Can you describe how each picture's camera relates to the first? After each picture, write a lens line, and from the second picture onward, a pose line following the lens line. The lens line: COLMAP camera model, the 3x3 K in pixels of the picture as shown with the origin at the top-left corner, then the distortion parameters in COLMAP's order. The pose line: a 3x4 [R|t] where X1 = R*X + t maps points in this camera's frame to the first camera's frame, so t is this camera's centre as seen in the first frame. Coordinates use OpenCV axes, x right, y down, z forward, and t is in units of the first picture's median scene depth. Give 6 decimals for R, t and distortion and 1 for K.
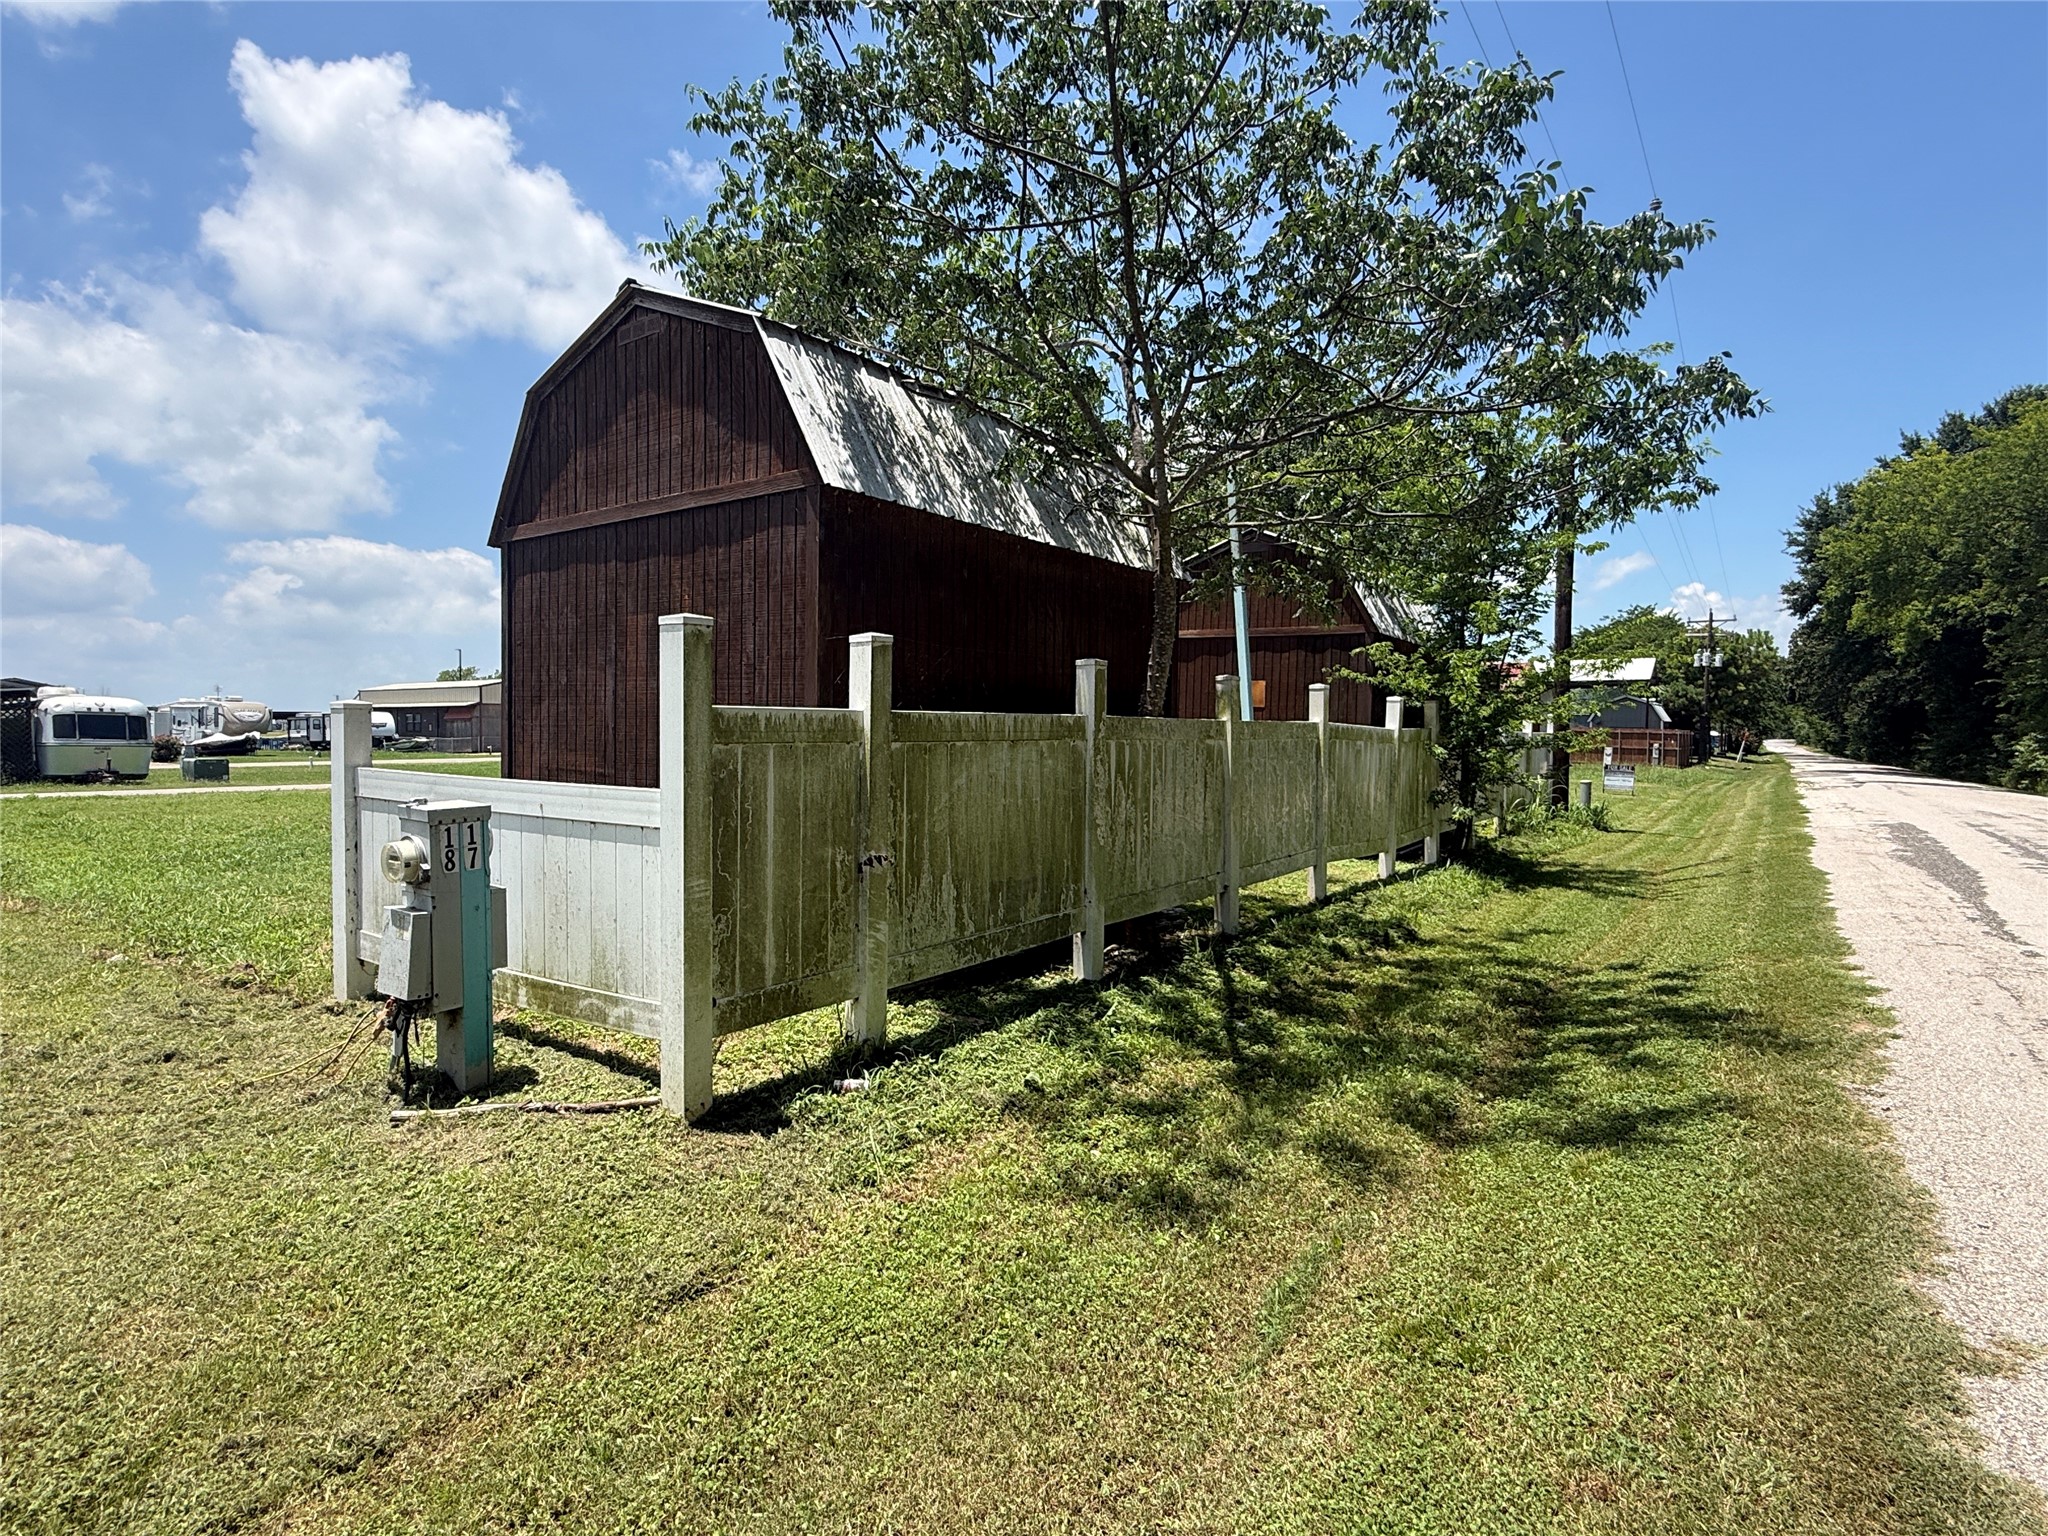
lens RADIAL K [[1031.9, 0, 1030.6], [0, 1031.9, 774.1], [0, 0, 1]] dist [0.001244, -0.000942]
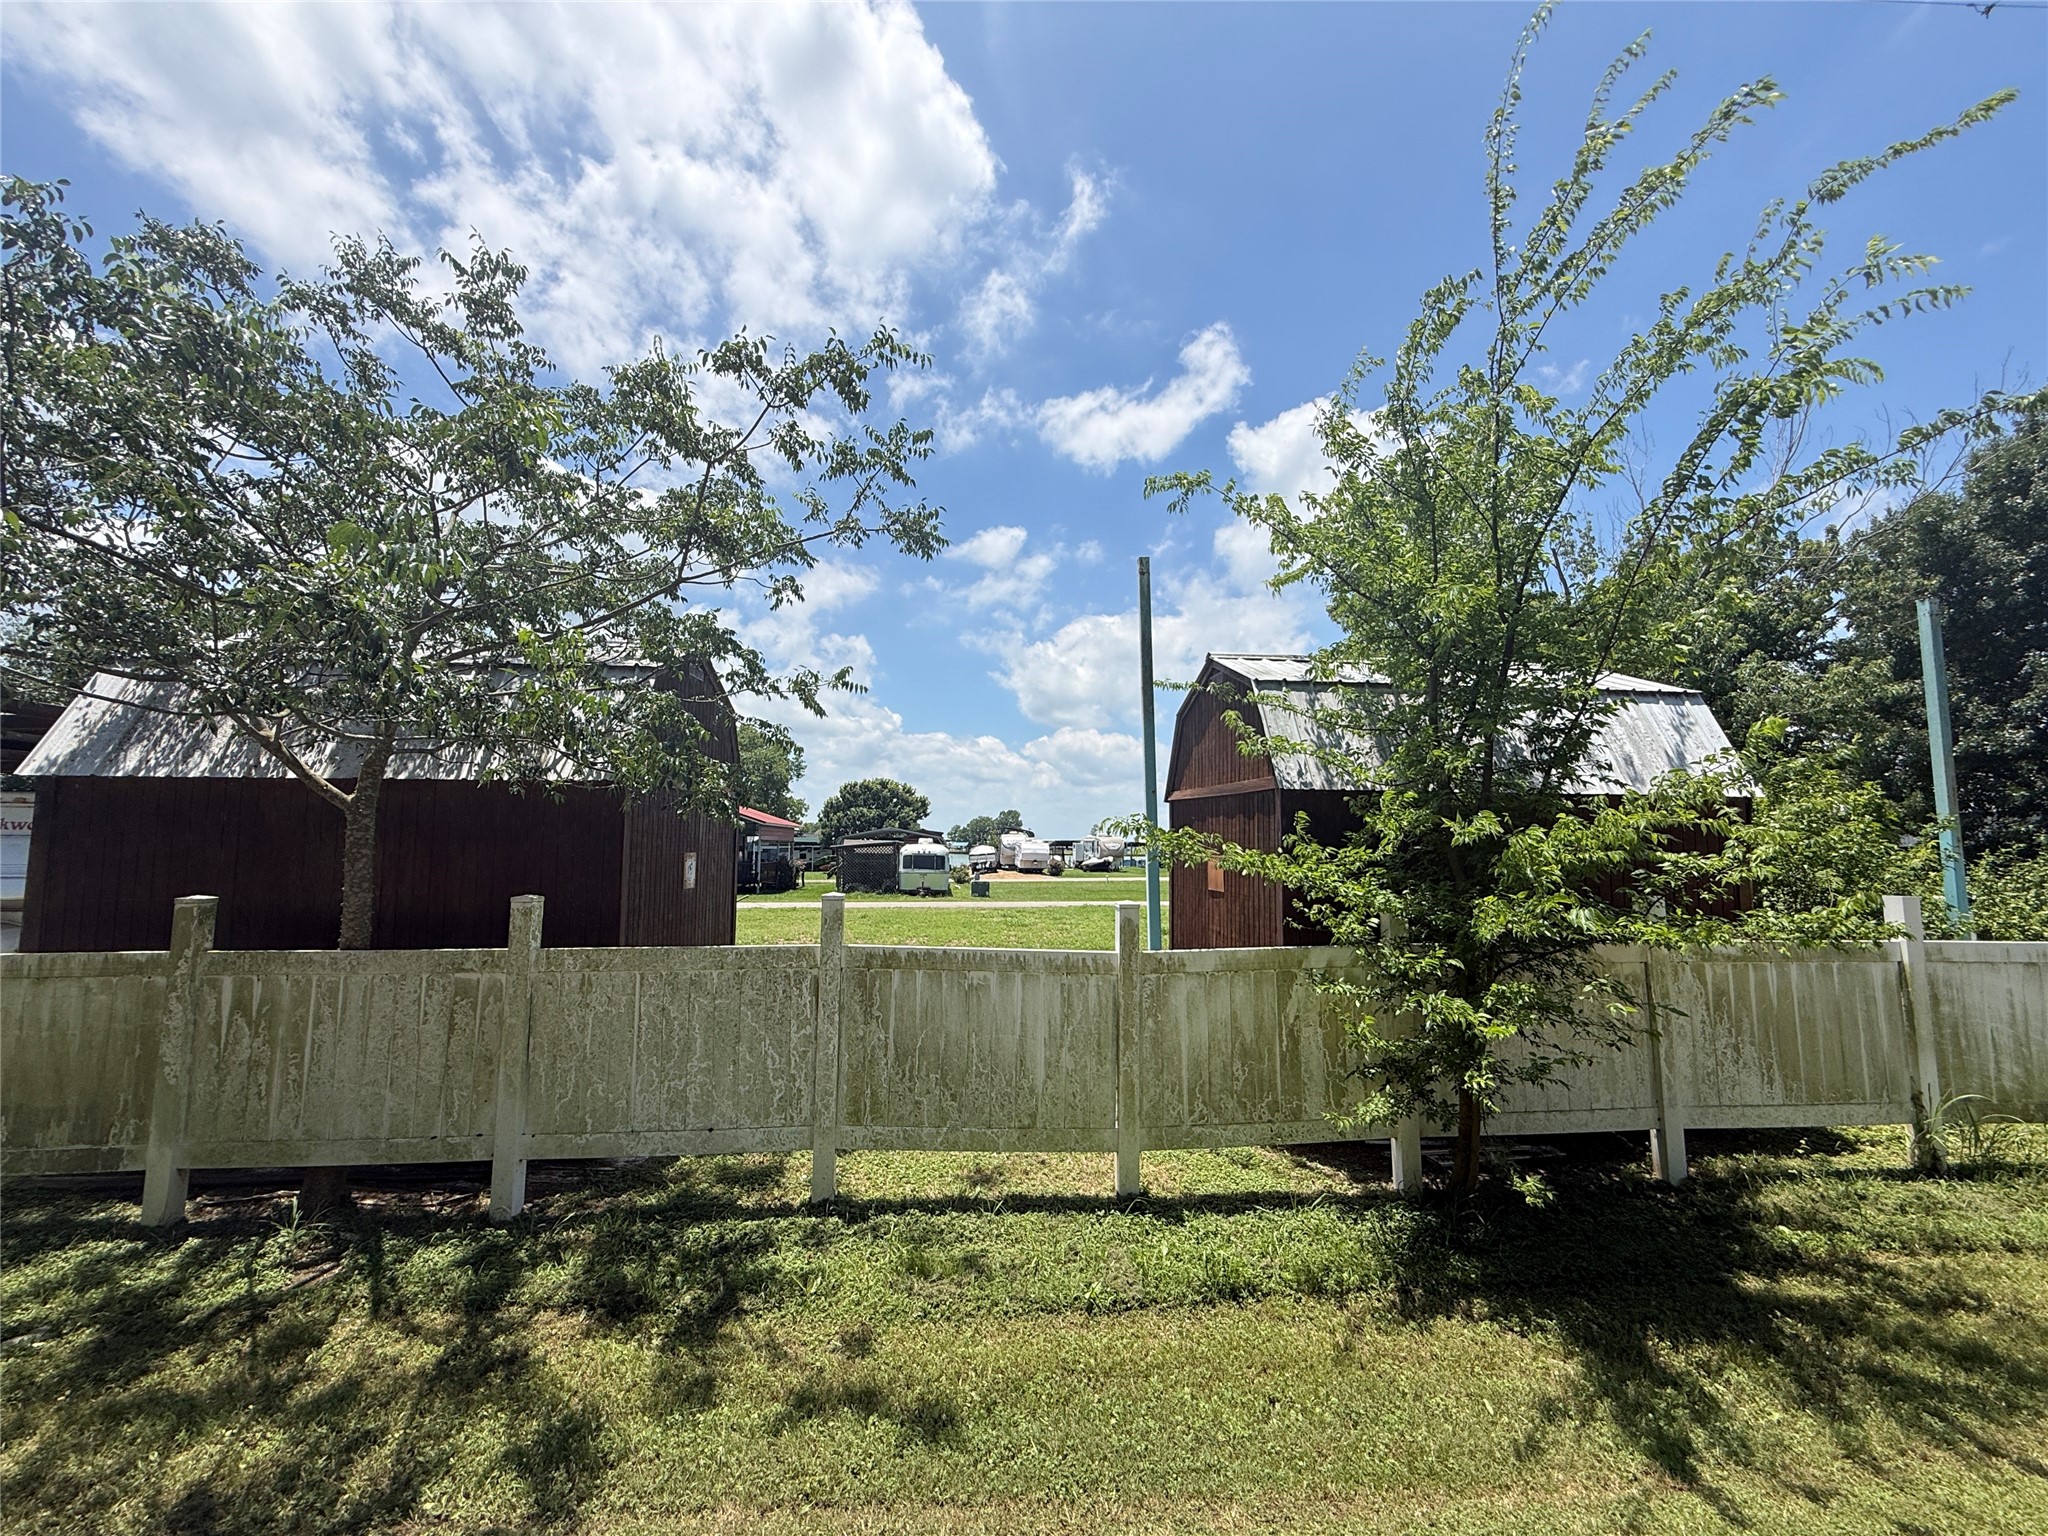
lens RADIAL K [[816.8, 0, 1023.2], [0, 816.8, 767.8], [0, 0, 1]] dist [0.003799, -0.001636]
pose [[0.650286, -0.078173, -0.755657, 1.164839], [-0.028758, 0.991446, -0.127313, -0.150135], [0.759145, 0.104521, 0.642475, 1.025842]]
